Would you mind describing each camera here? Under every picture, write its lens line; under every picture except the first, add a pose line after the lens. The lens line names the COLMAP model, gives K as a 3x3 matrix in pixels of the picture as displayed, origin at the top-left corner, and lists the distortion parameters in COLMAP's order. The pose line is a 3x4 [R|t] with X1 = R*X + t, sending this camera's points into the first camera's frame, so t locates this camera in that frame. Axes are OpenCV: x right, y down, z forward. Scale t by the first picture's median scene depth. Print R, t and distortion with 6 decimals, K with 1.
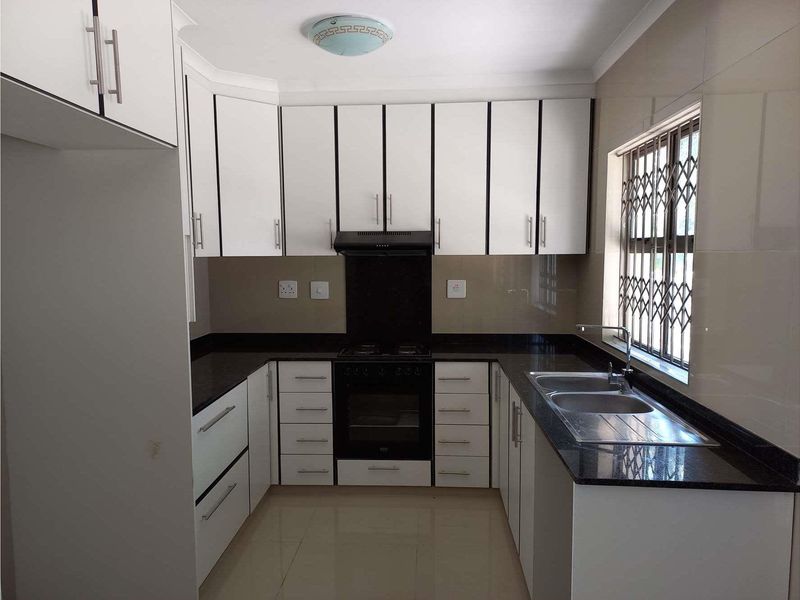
lens RADIAL K [[583.6, 0, 395.1], [0, 583.6, 304.6], [0, 0, 1]] dist [0.068177, -0.039669]
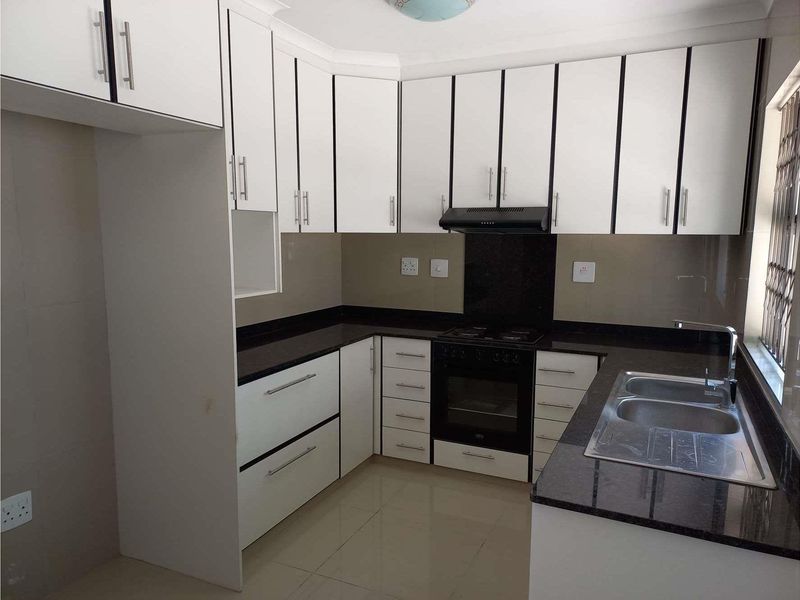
lens RADIAL K [[583.6, 0, 399.8], [0, 583.6, 307.1], [0, 0, 1]] dist [0.068177, -0.039669]
pose [[0.931255, 0.060282, -0.359346, 0.197878], [-0.045225, 0.997716, 0.050171, -0.006547], [0.361550, -0.030471, 0.931855, 0.065079]]
